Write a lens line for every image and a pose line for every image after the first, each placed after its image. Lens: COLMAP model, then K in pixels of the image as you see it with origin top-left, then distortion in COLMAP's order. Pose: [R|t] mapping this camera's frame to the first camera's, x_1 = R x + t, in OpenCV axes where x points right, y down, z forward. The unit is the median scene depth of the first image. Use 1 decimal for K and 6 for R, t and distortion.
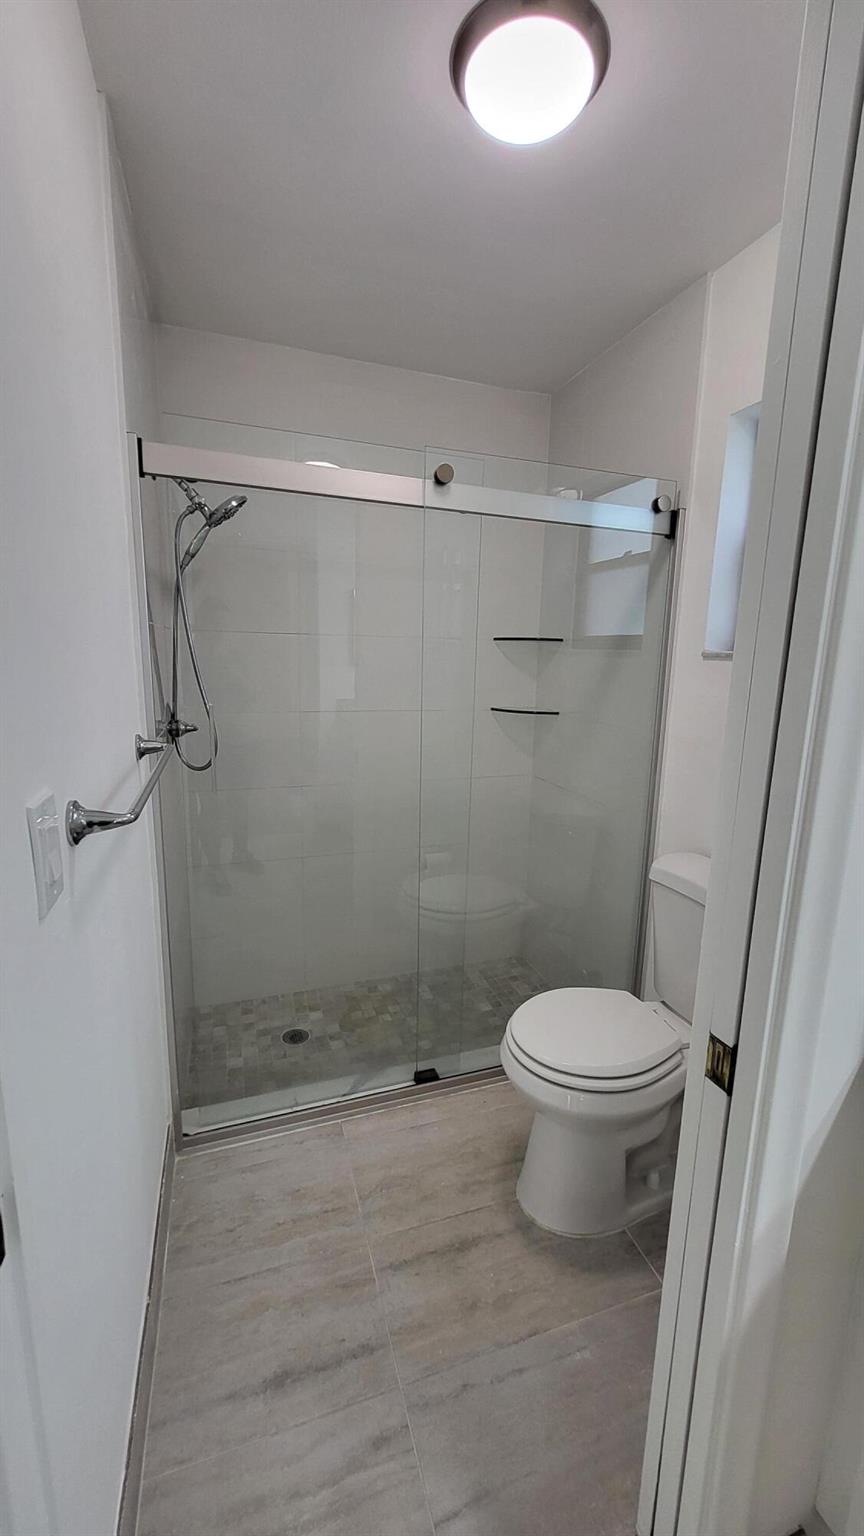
lens RADIAL K [[605.2, 0, 444.6], [0, 605.2, 766.2], [0, 0, 1]] dist [-0.000565, -0.000385]
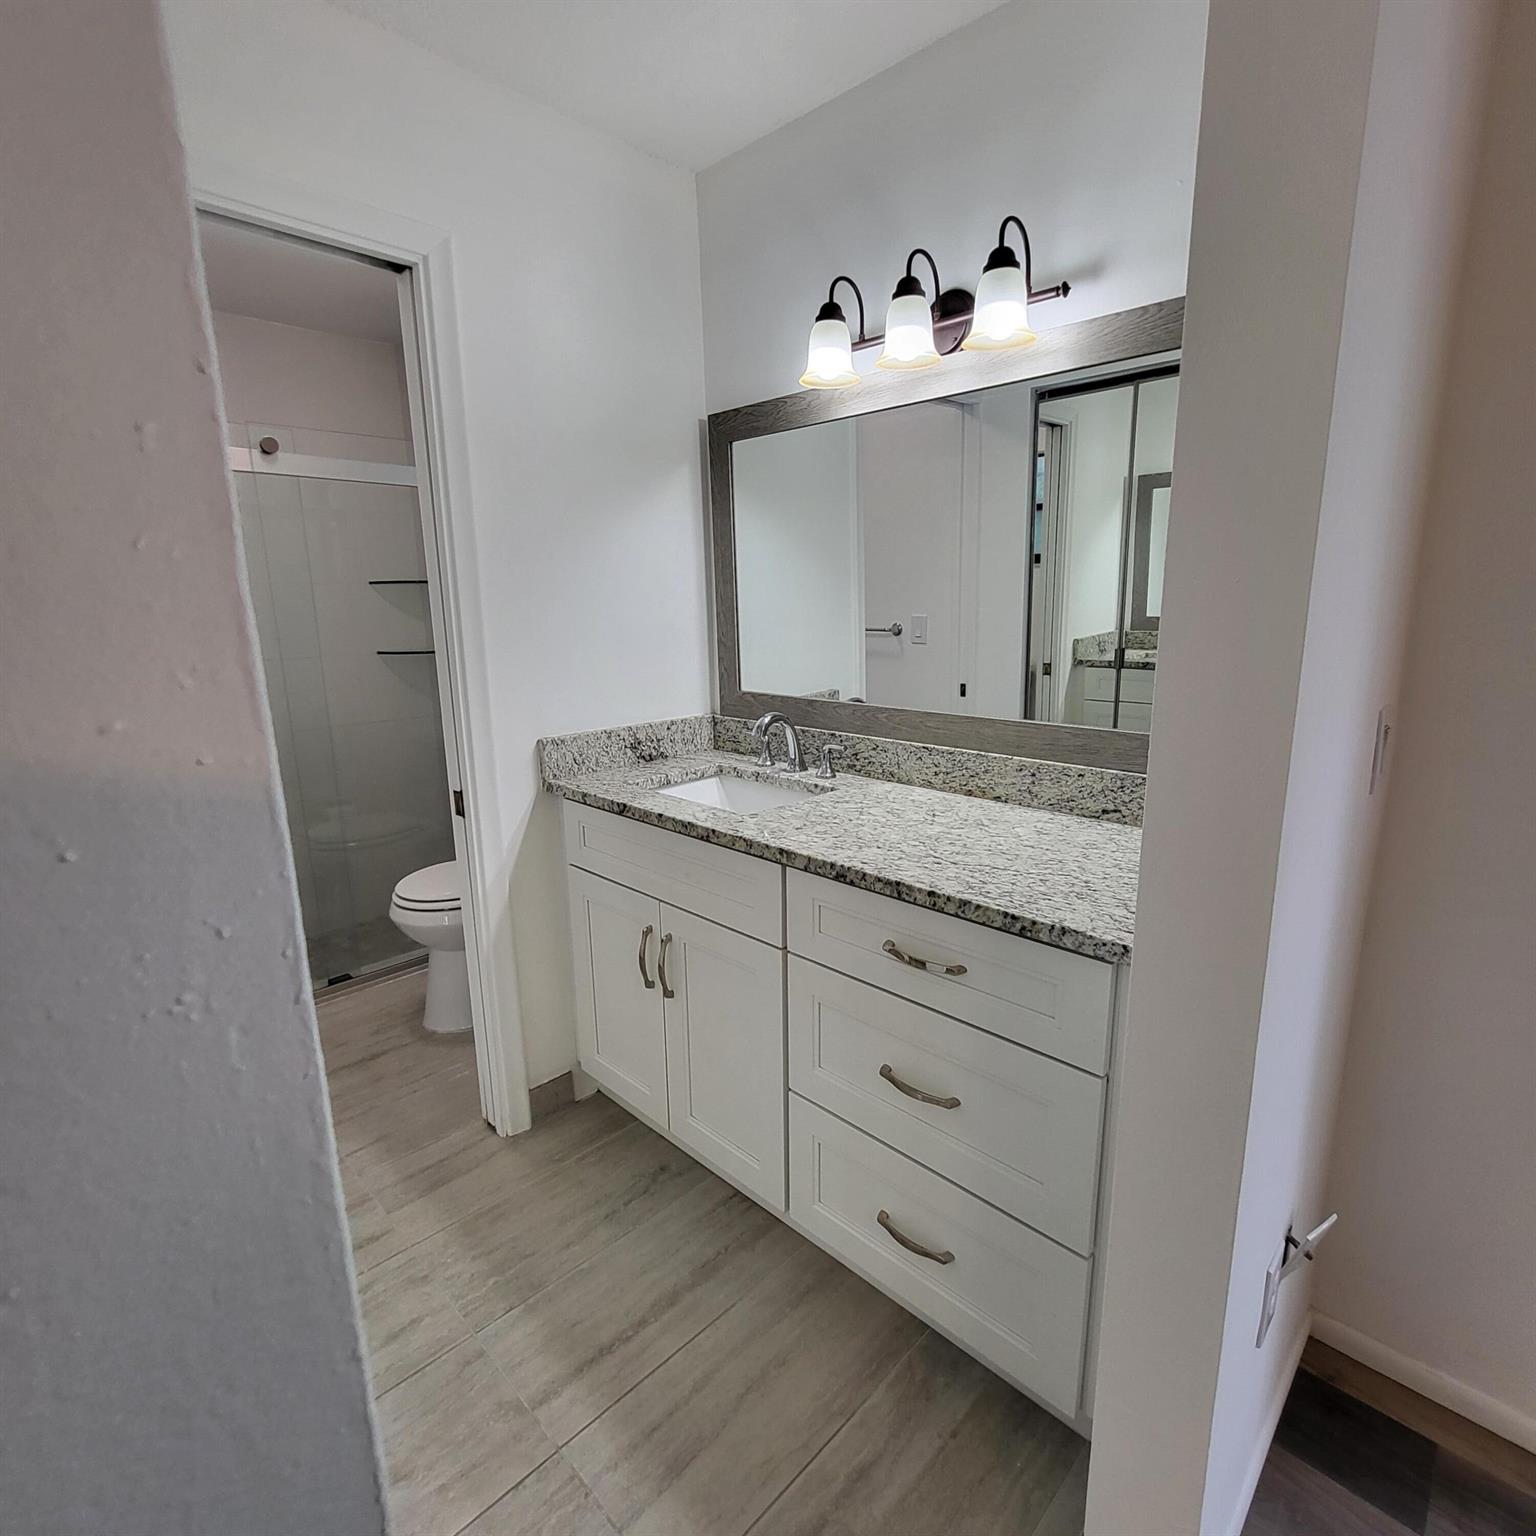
lens RADIAL K [[802.3, 0, 785.3], [0, 802.3, 765.4], [0, 0, 1]] dist [-0.000995, -0.000609]
pose [[0.893603, -0.129638, 0.429729, 0.144103], [0.117952, 0.991558, 0.053851, 0.168044], [-0.433082, 0.002566, 0.901351, -0.831102]]
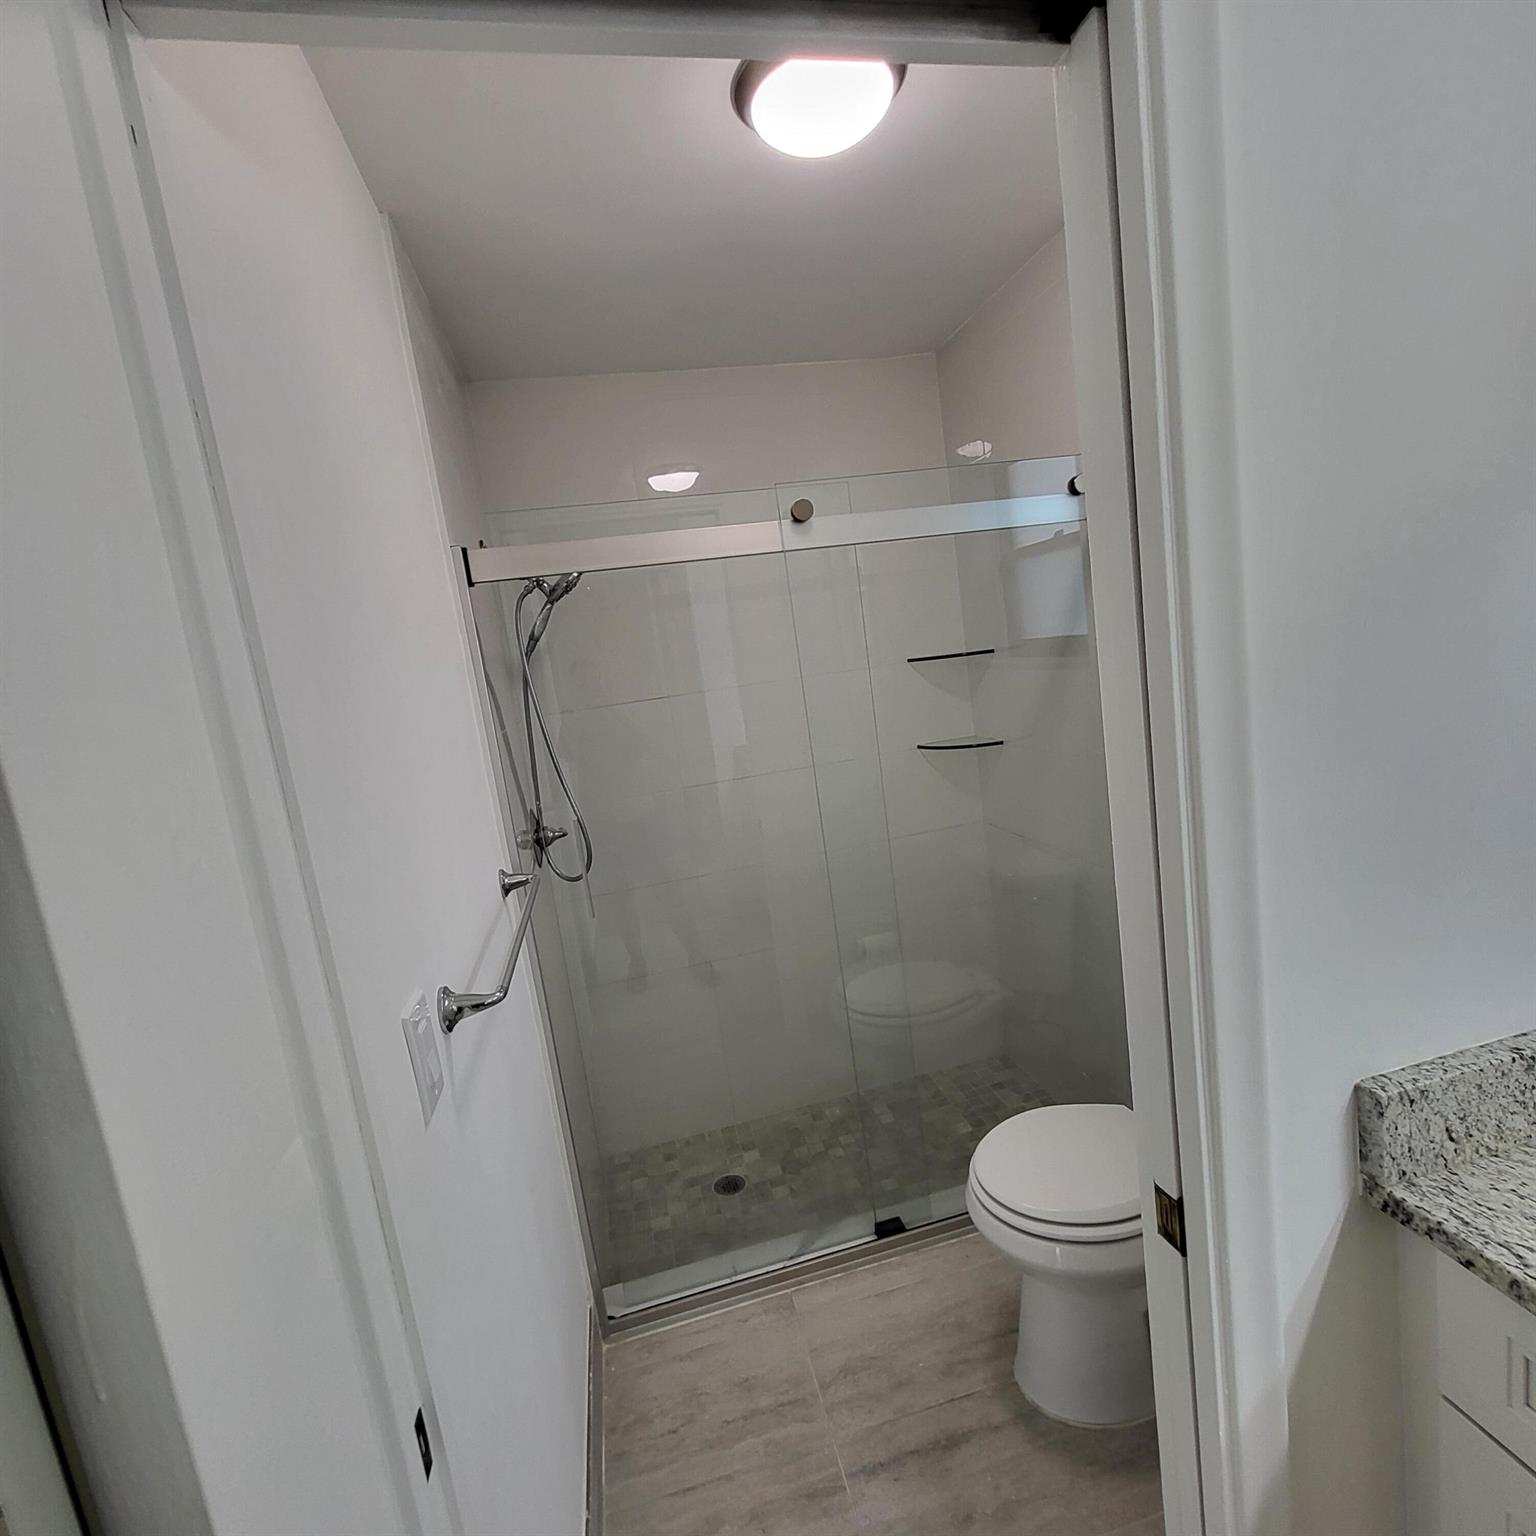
lens RADIAL K [[802.3, 0, 785.3], [0, 802.3, 765.4], [0, 0, 1]] dist [-0.000995, -0.000609]
pose [[0.980974, -0.139740, -0.134772, 0.076899], [0.135053, 0.989889, -0.043359, -0.082107], [0.139468, 0.024333, 0.989928, -0.107057]]
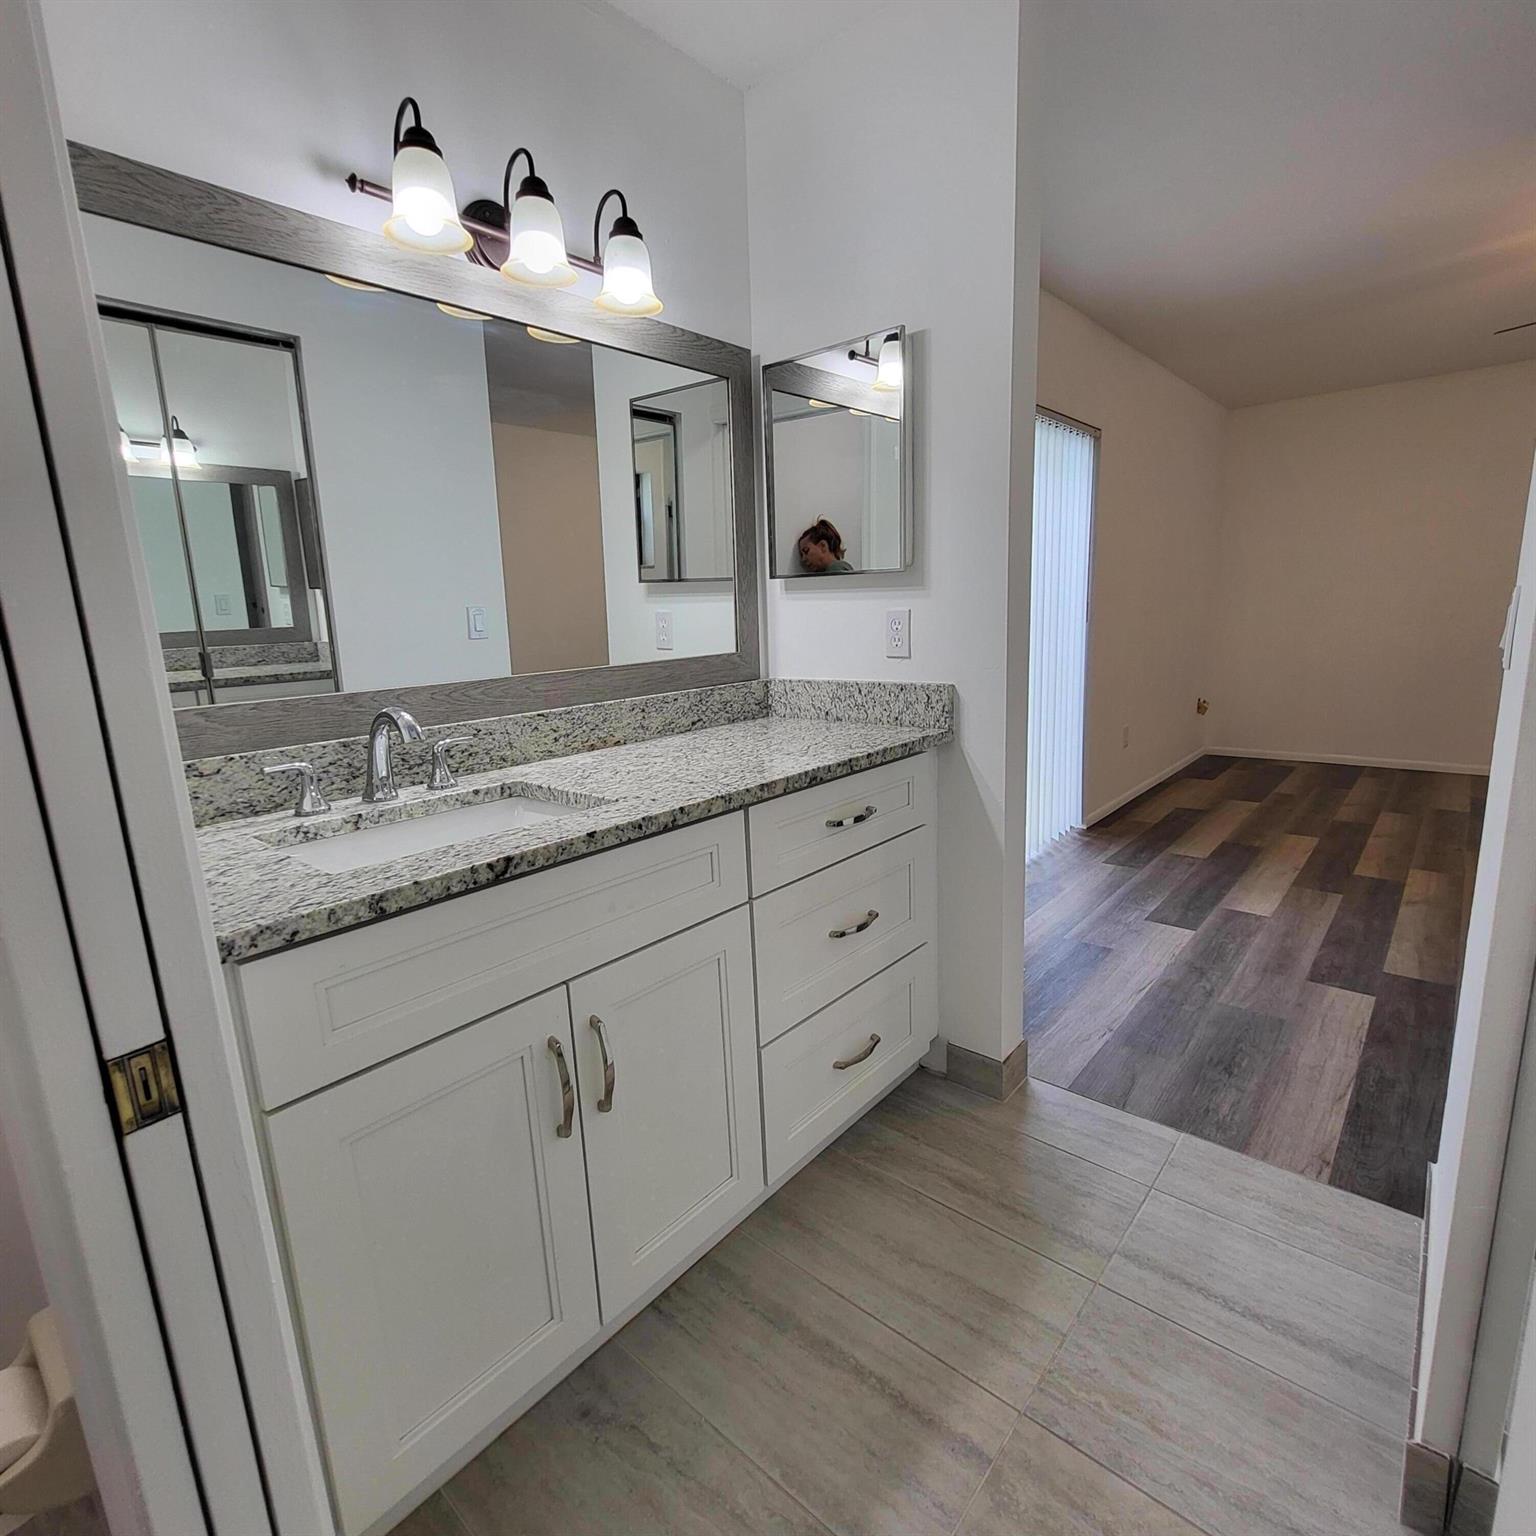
lens RADIAL K [[802.3, 0, 785.3], [0, 802.3, 765.4], [0, 0, 1]] dist [-0.000995, -0.000609]
pose [[-0.498644, -0.178120, 0.848309, -0.228396], [0.184076, 0.934578, 0.304435, 0.030497], [-0.847036, 0.307958, -0.433234, 0.350376]]
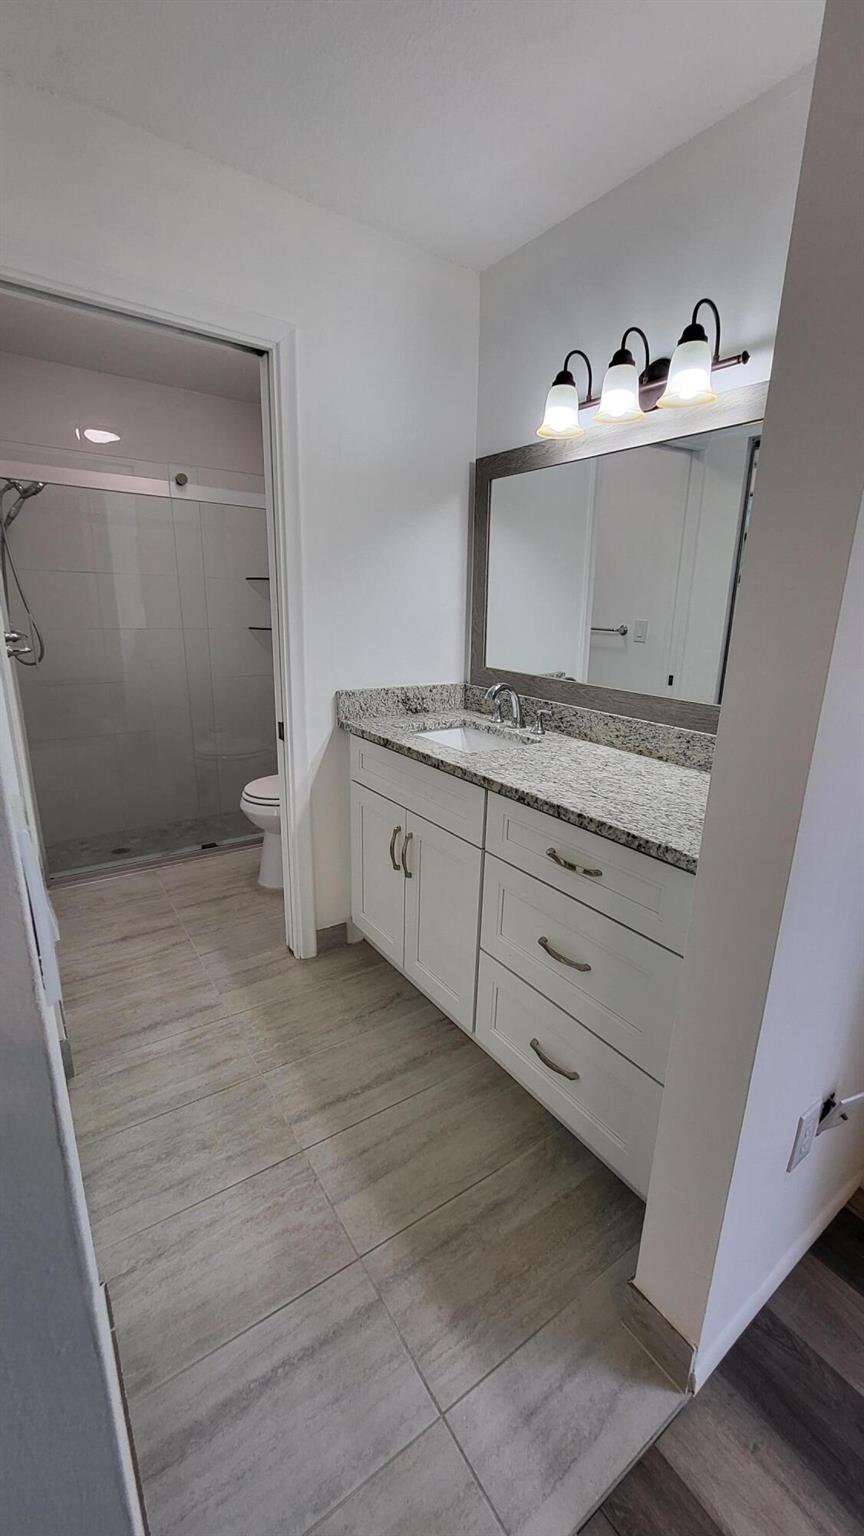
lens RADIAL K [[605.2, 0, 444.6], [0, 605.2, 766.2], [0, 0, 1]] dist [-0.000565, -0.000385]
pose [[0.962043, -0.070689, 0.263582, 0.206156], [0.046598, 0.994235, 0.096563, 0.197643], [-0.268889, -0.080615, 0.959792, -0.914006]]
